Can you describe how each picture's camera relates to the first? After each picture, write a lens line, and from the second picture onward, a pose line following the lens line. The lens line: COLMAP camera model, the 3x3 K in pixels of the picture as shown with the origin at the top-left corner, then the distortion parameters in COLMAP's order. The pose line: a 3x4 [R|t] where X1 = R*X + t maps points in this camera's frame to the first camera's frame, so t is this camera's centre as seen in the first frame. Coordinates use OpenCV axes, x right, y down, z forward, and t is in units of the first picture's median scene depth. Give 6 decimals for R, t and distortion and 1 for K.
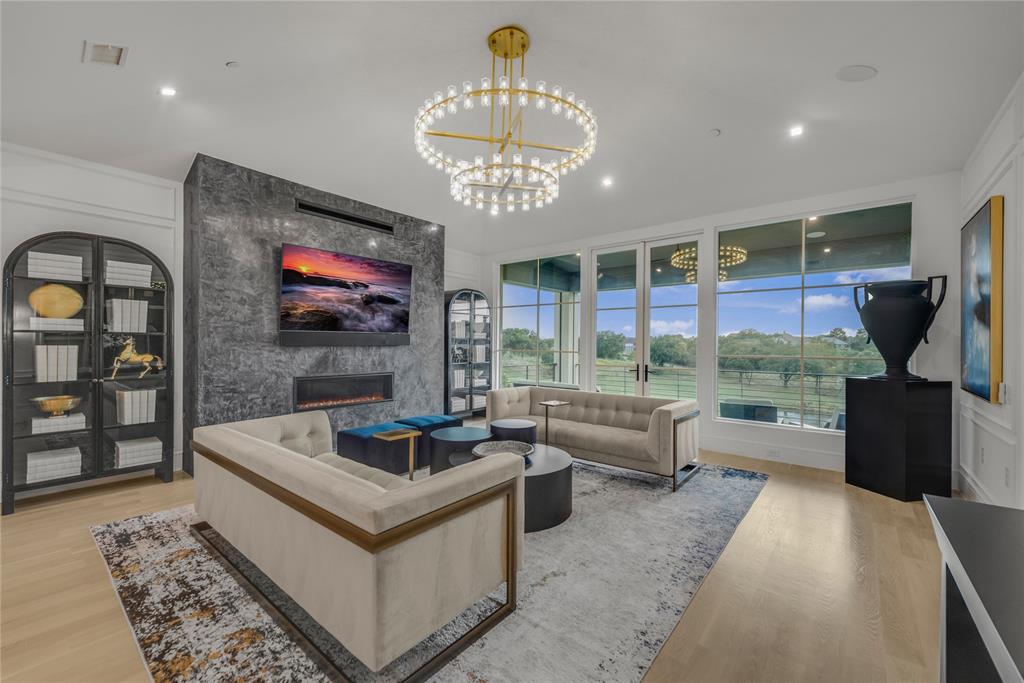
lens RADIAL K [[413.6, 0, 514.8], [0, 413.6, 346.7], [0, 0, 1]] dist [0.025964, 0.000036]
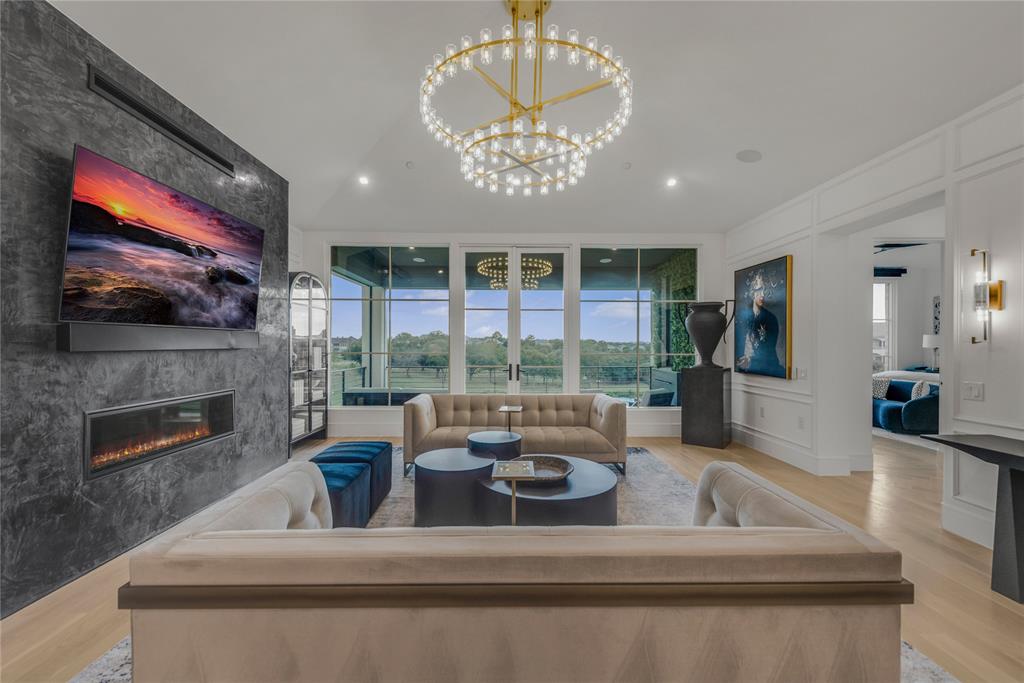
lens RADIAL K [[405.8, 0, 511.4], [0, 405.8, 348.1], [0, 0, 1]] dist [0.001868, 0.000358]
pose [[0.774152, -0.010346, 0.632916, -0.401105], [0.008856, 0.999946, 0.005513, -0.003843], [-0.632938, 0.001337, 0.774201, 0.259188]]
